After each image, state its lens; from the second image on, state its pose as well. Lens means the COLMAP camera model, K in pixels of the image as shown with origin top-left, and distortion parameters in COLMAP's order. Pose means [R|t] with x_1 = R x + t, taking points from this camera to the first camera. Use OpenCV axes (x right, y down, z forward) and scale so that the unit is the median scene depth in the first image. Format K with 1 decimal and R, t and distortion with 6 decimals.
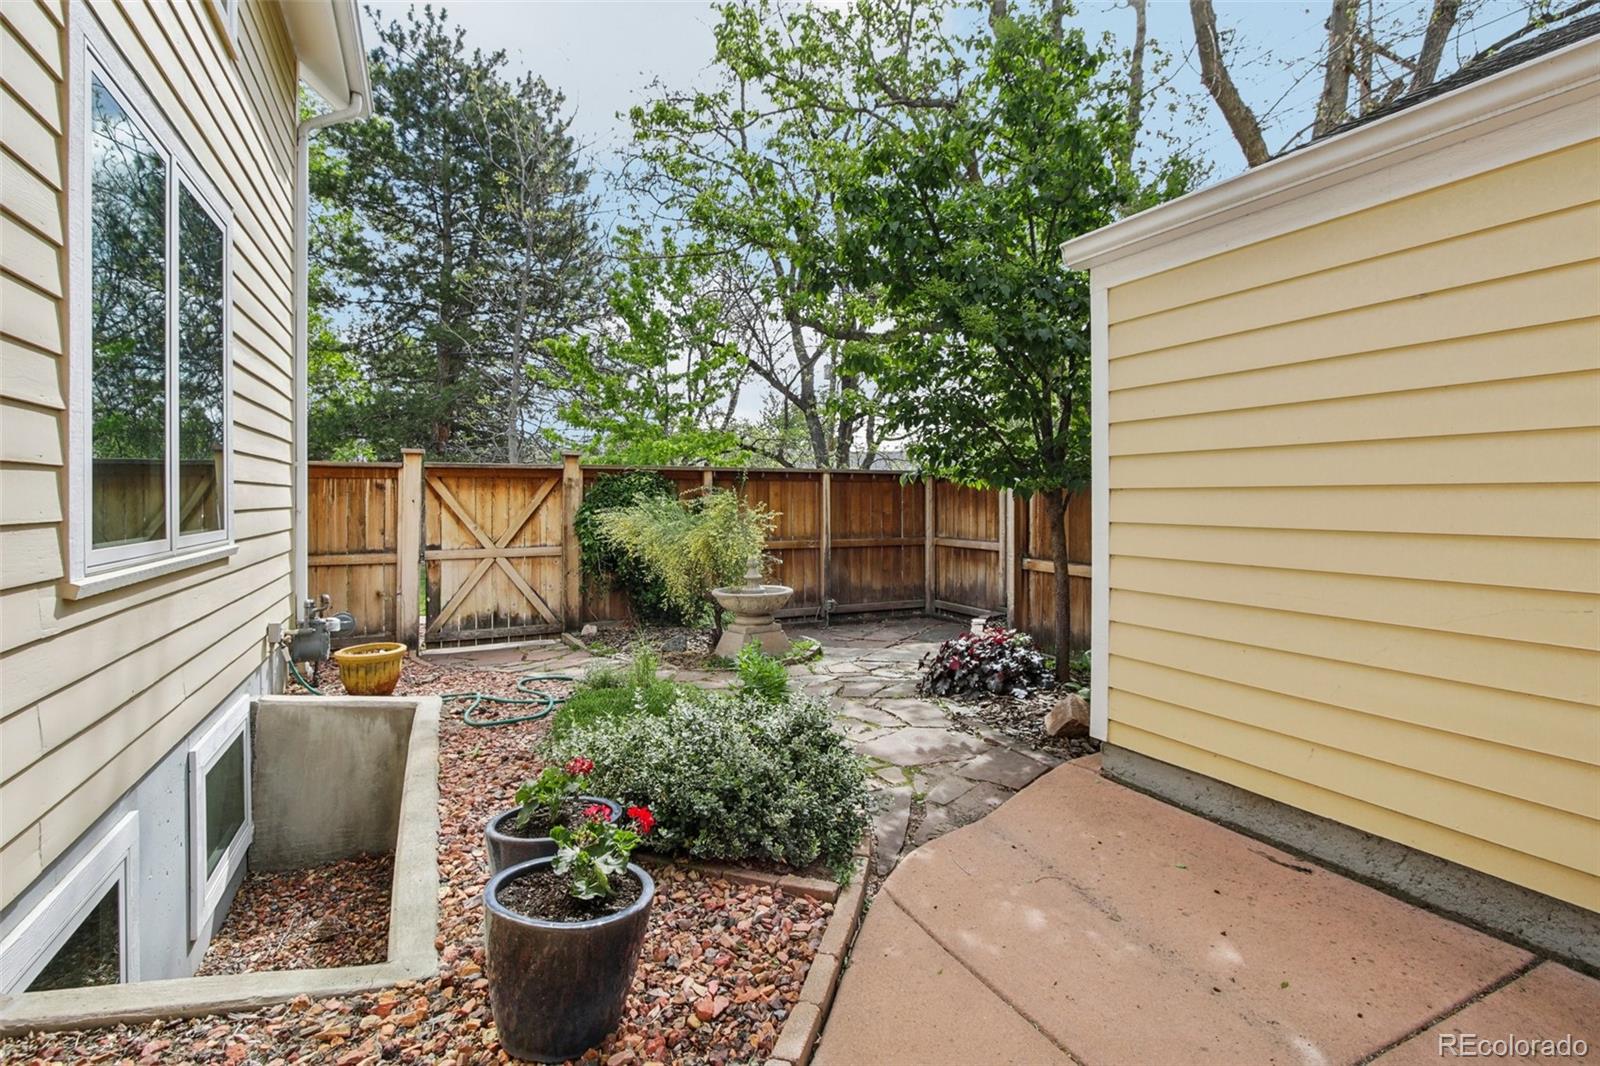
lens RADIAL K [[747.1, 0, 795.5], [0, 747.1, 516.7], [0, 0, 1]] dist [-0.003354, -0.000520]
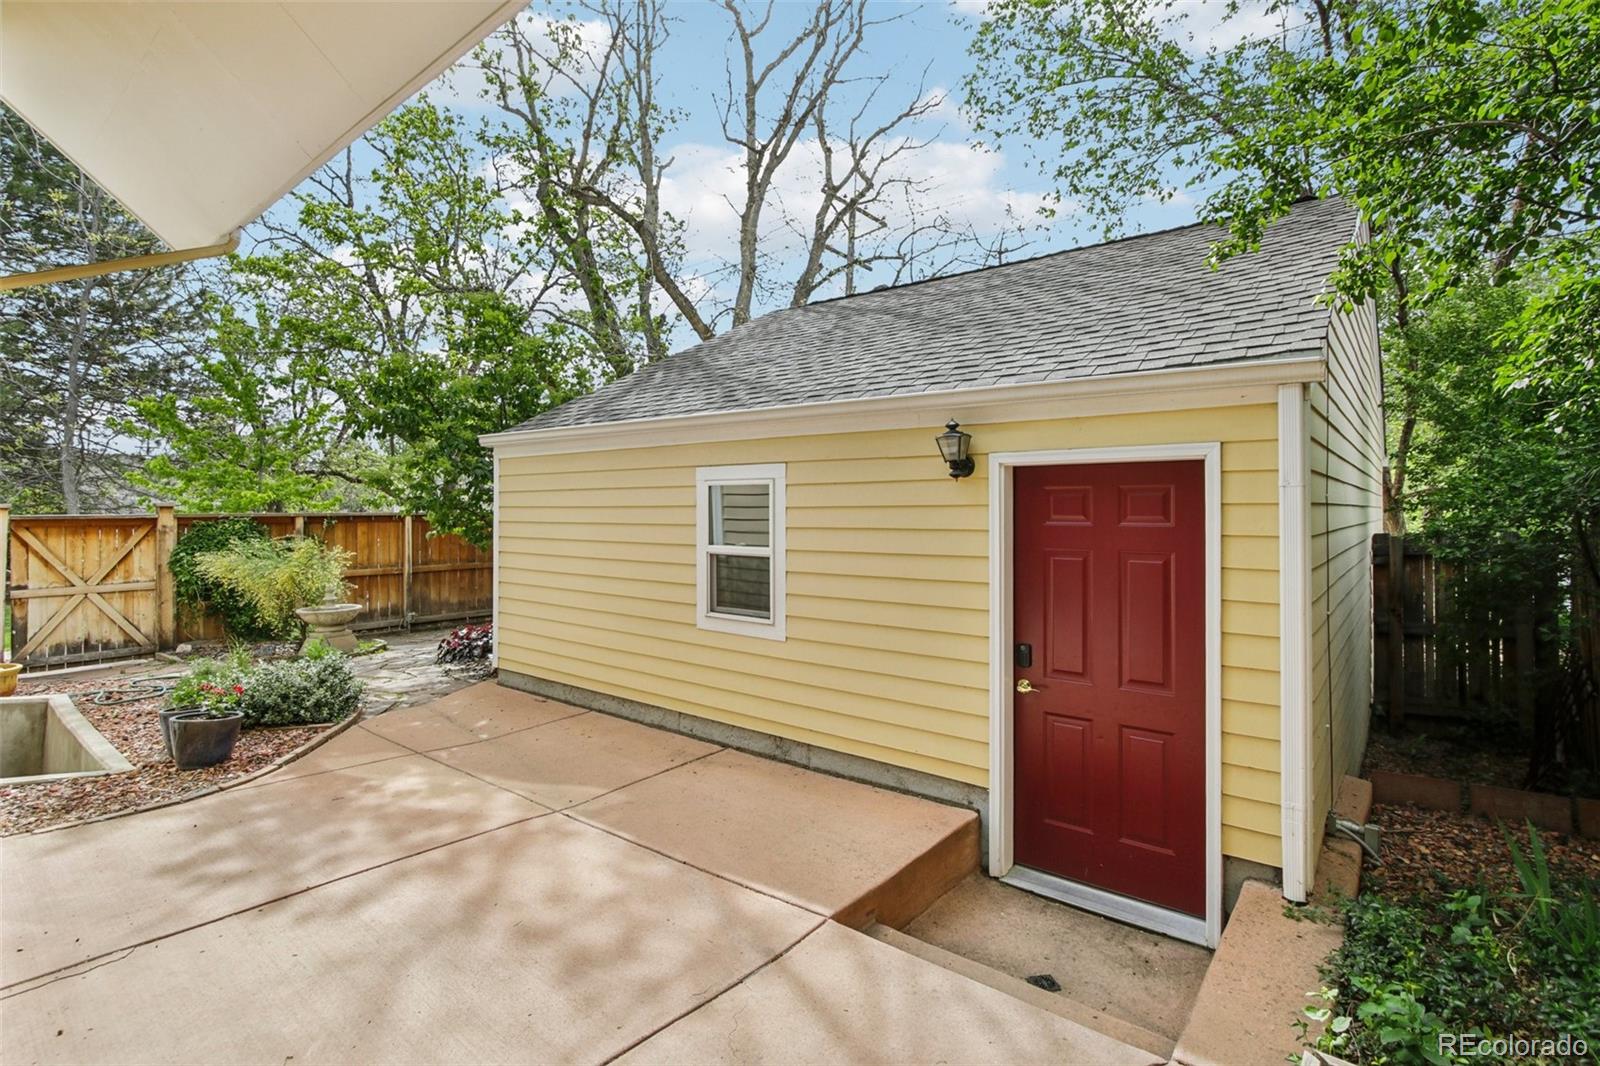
lens RADIAL K [[747.1, 0, 795.5], [0, 747.1, 516.7], [0, 0, 1]] dist [-0.003354, -0.000520]
pose [[0.903659, -0.004349, 0.428230, 0.113308], [0.009369, 0.999910, -0.009615, -0.045927], [-0.428149, 0.012701, 0.903619, -0.562434]]
